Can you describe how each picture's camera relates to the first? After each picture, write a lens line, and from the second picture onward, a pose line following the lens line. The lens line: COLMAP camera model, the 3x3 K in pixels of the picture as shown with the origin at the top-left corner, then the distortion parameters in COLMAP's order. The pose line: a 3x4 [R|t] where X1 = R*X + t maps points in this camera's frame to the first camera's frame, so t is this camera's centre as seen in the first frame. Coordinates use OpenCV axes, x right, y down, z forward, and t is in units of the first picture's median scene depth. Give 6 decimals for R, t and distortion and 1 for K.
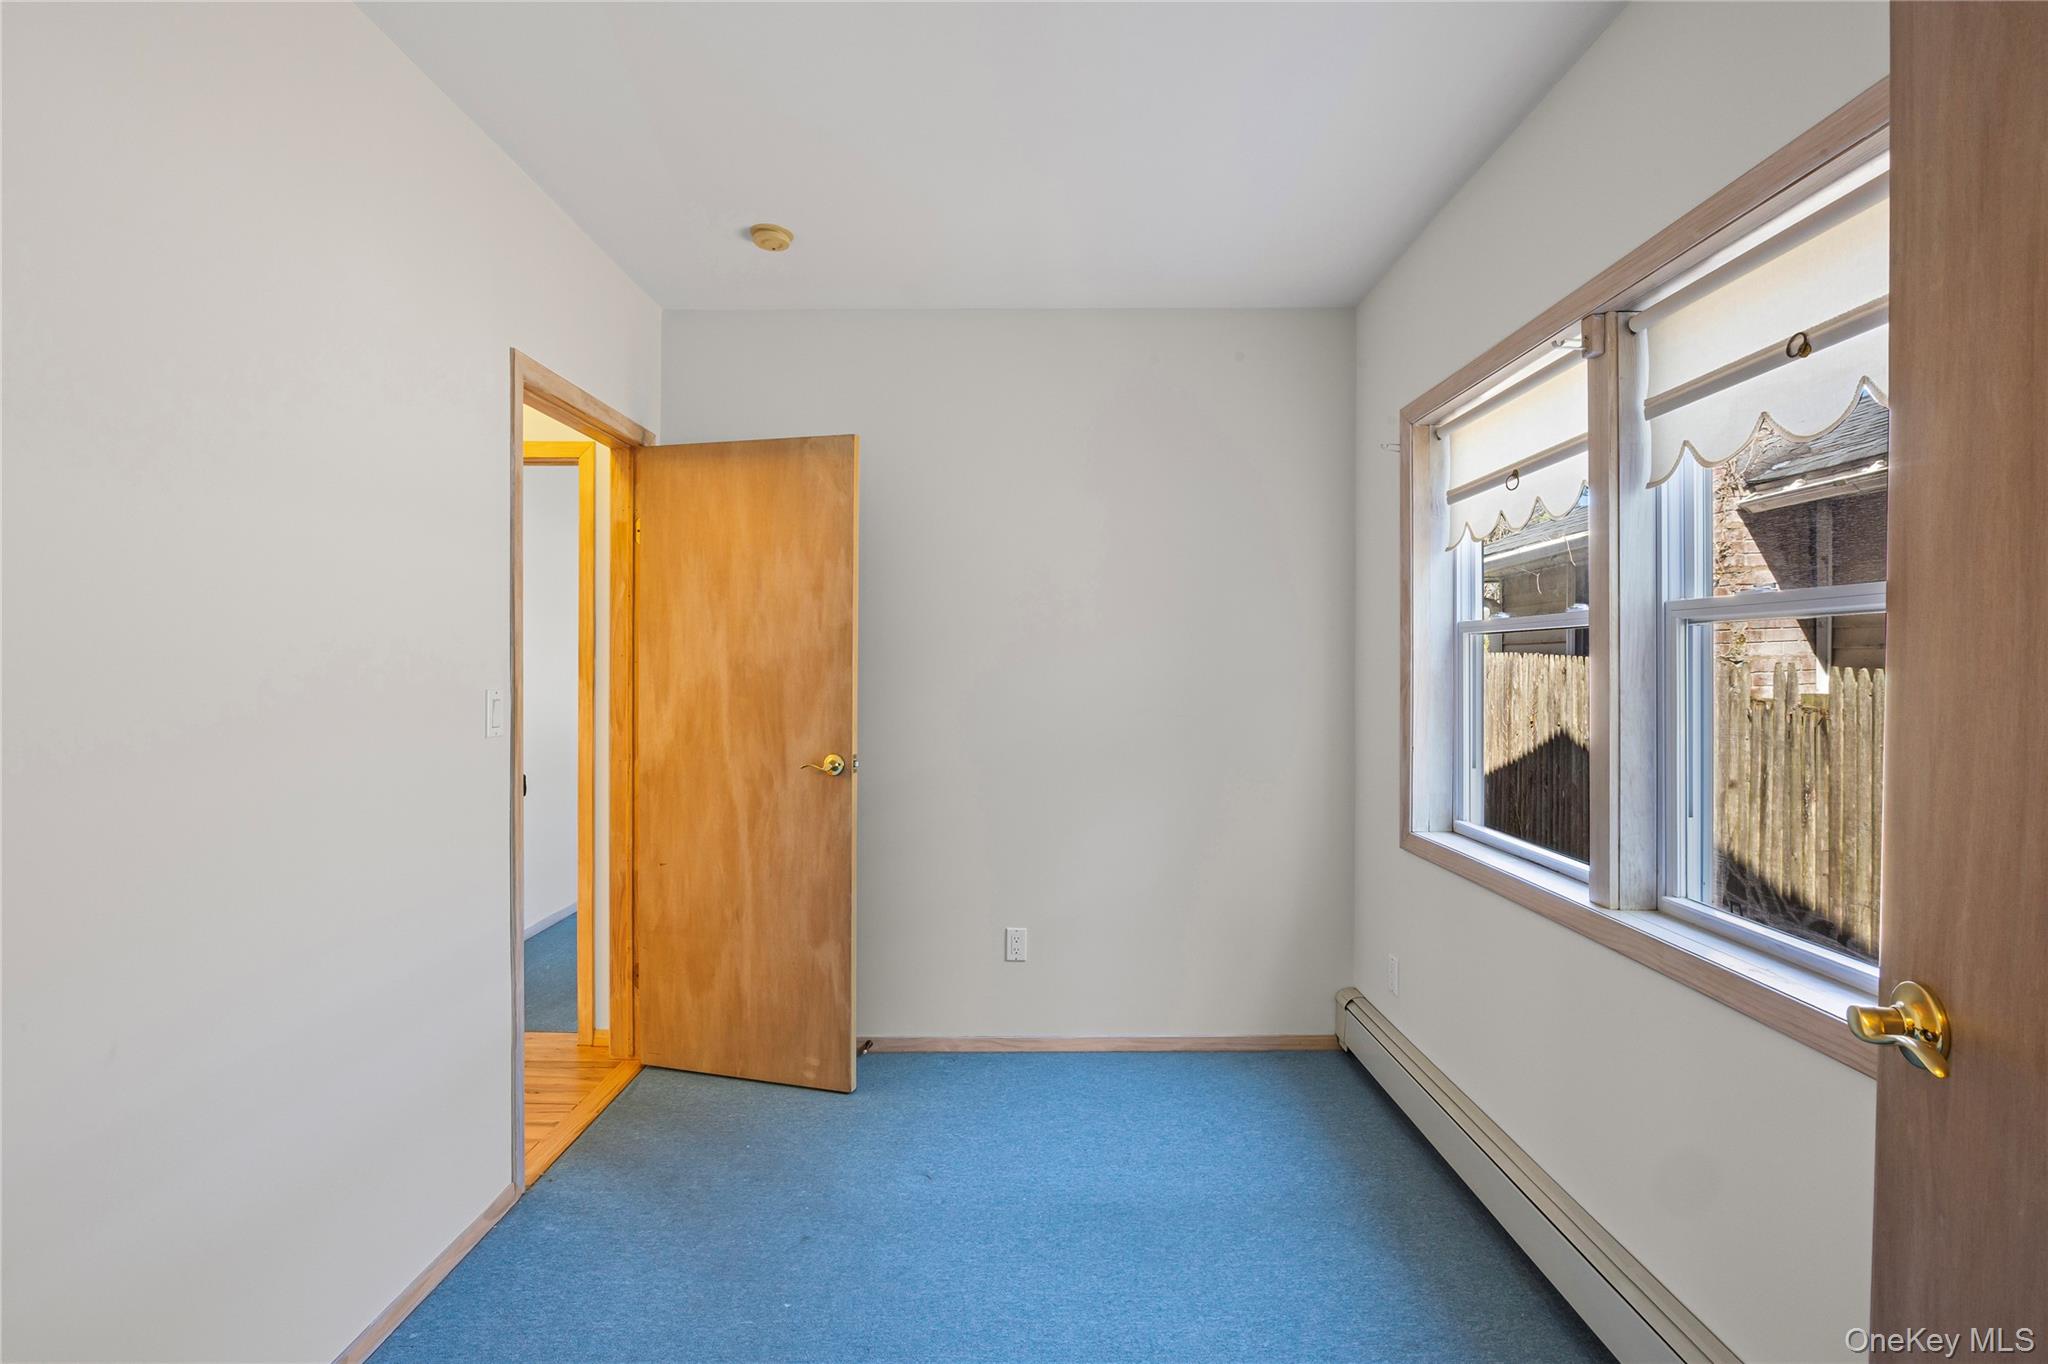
lens RADIAL K [[962.8, 0, 1032.4], [0, 962.8, 664.8], [0, 0, 1]] dist [-0.011876, 0.000305]
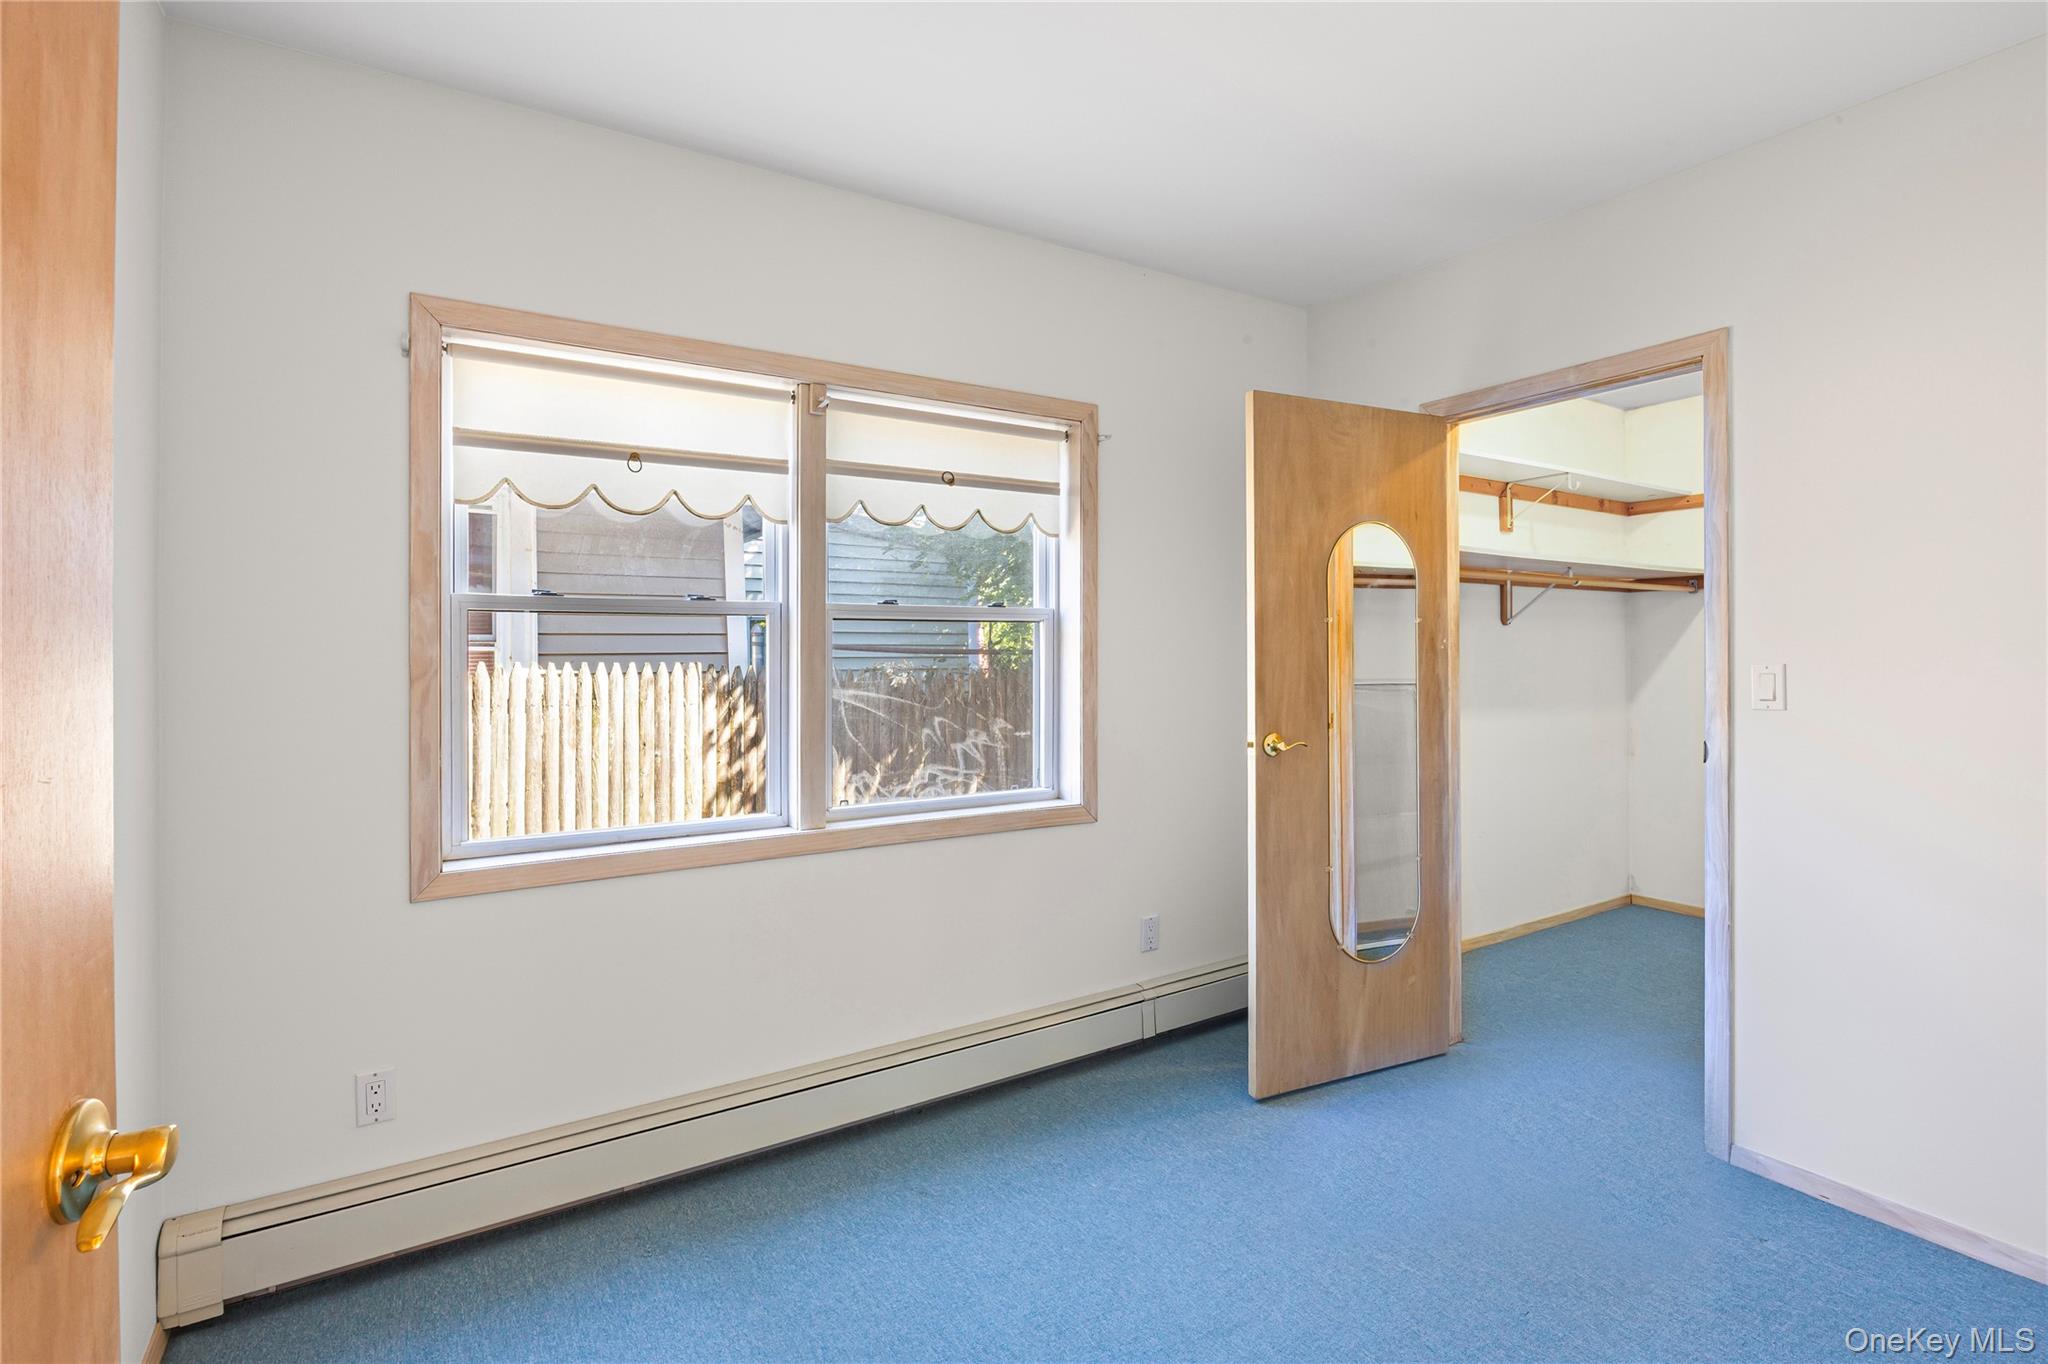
lens RADIAL K [[962.8, 0, 1032.4], [0, 962.8, 664.8], [0, 0, 1]] dist [-0.011876, 0.000305]
pose [[-0.544755, -0.002940, 0.838590, -0.665897], [0.003983, 0.999974, 0.006094, 0.017106], [-0.838586, 0.006660, -0.544729, 1.434212]]
